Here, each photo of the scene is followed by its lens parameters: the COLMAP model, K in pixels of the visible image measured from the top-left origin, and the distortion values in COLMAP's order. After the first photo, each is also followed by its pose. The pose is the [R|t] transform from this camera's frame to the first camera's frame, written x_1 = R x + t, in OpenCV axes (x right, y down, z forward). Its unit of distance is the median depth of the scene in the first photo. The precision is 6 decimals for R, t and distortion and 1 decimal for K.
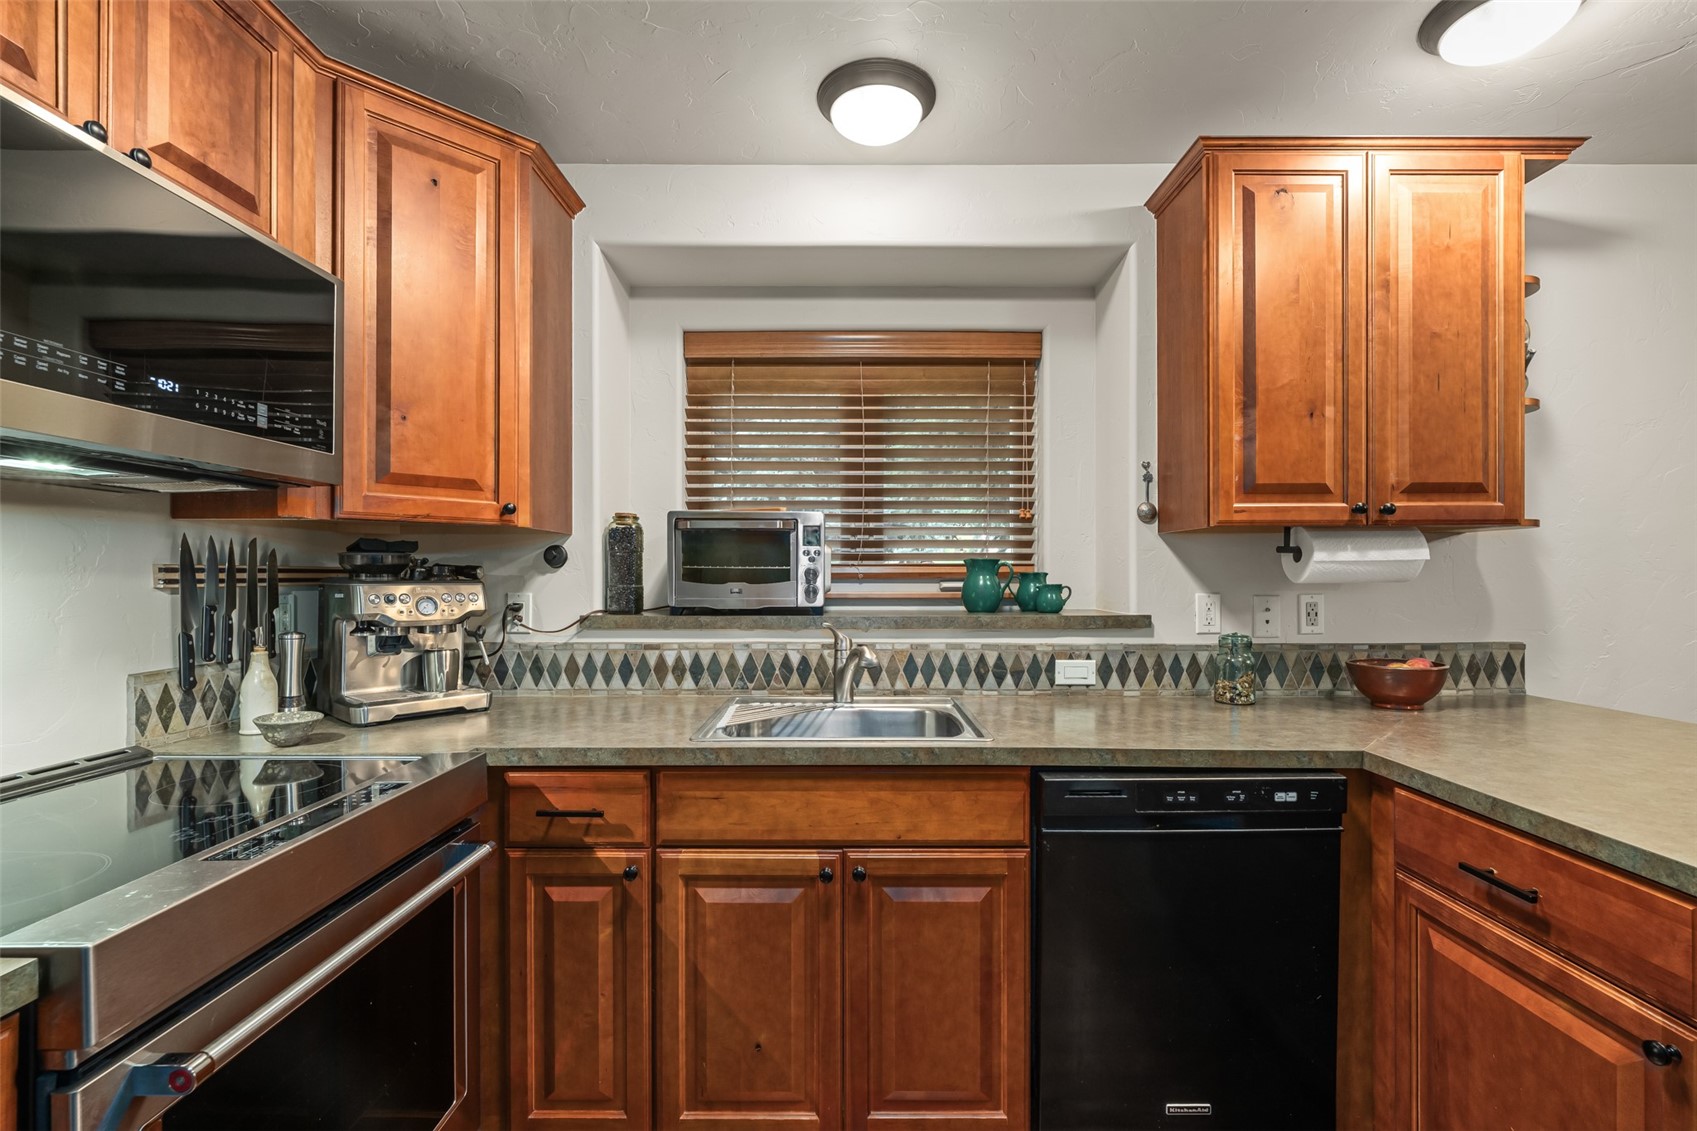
lens RADIAL K [[745.7, 0, 856.2], [0, 745.7, 575.3], [0, 0, 1]] dist [-0.003737, 0.000169]
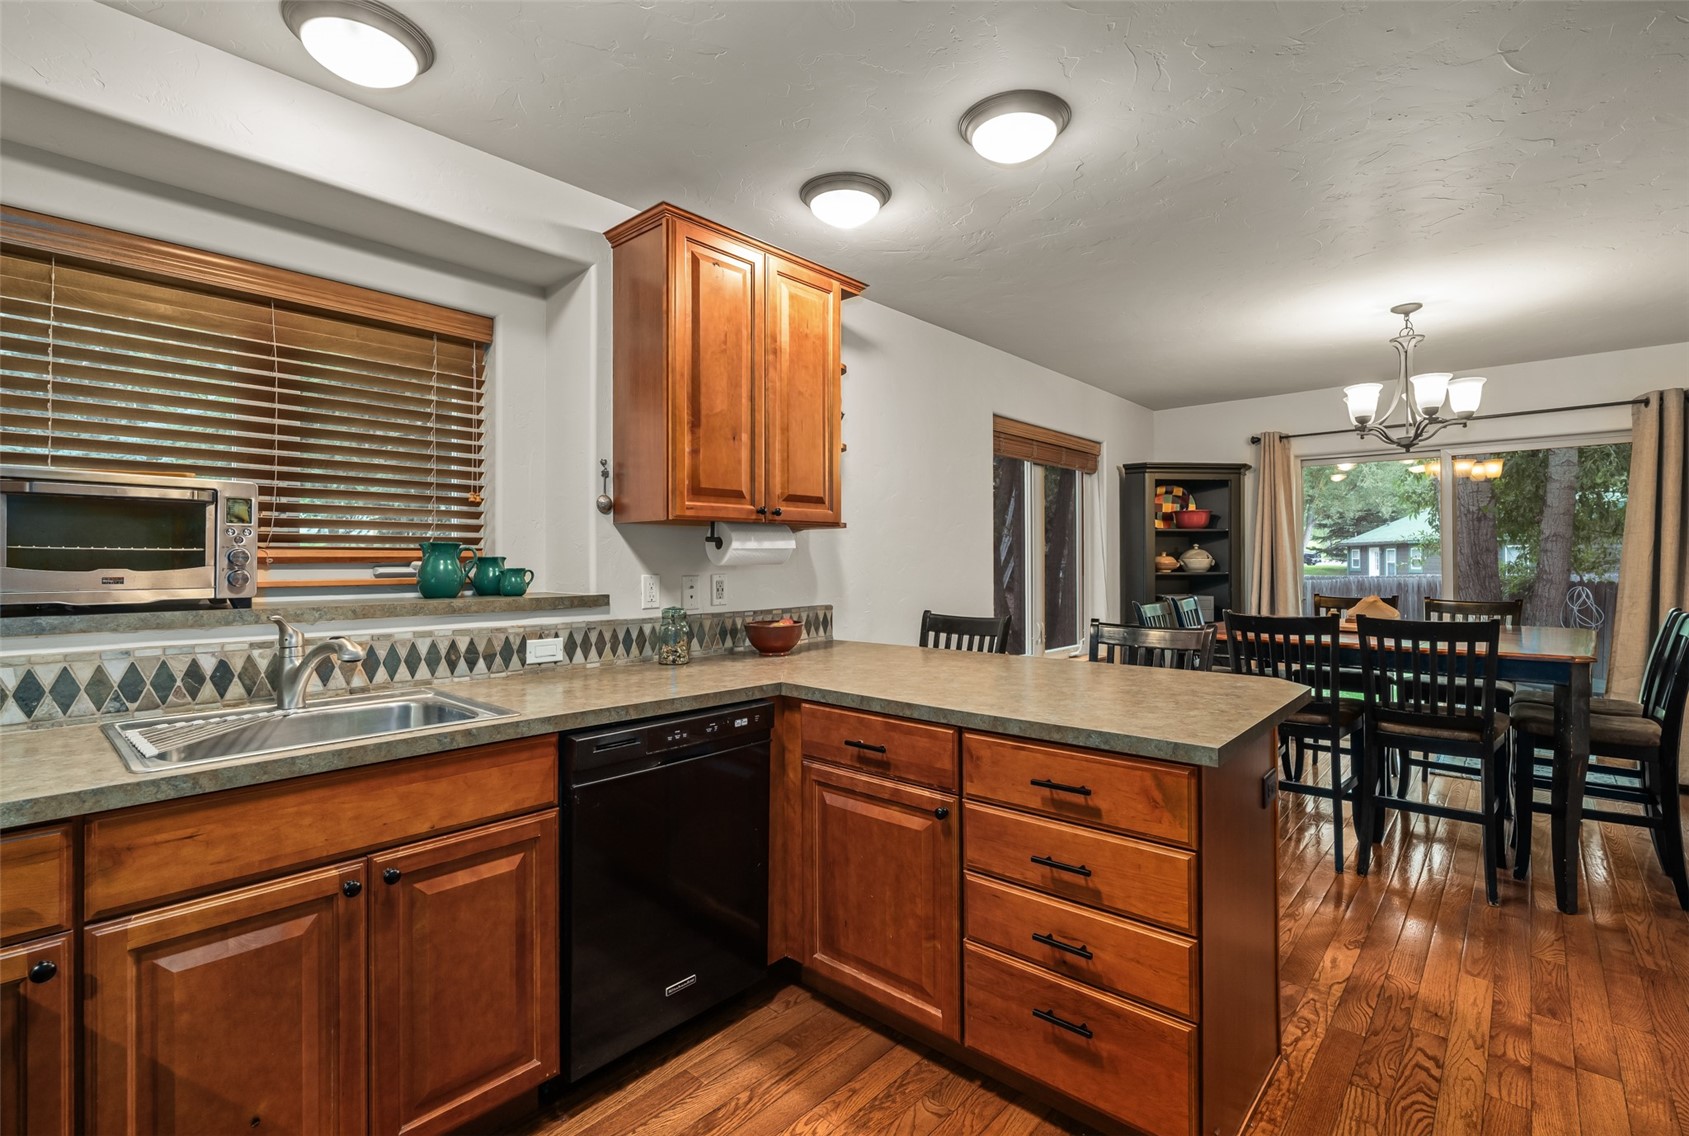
lens RADIAL K [[765.5, 0, 847.5], [0, 765.5, 555.2], [0, 0, 1]] dist [-0.000631, 0.000653]
pose [[0.667742, 0.004488, 0.744379, -0.267109], [0.003145, 0.999956, -0.008849, 0.005739], [-0.744386, 0.008250, 0.667699, -0.060011]]
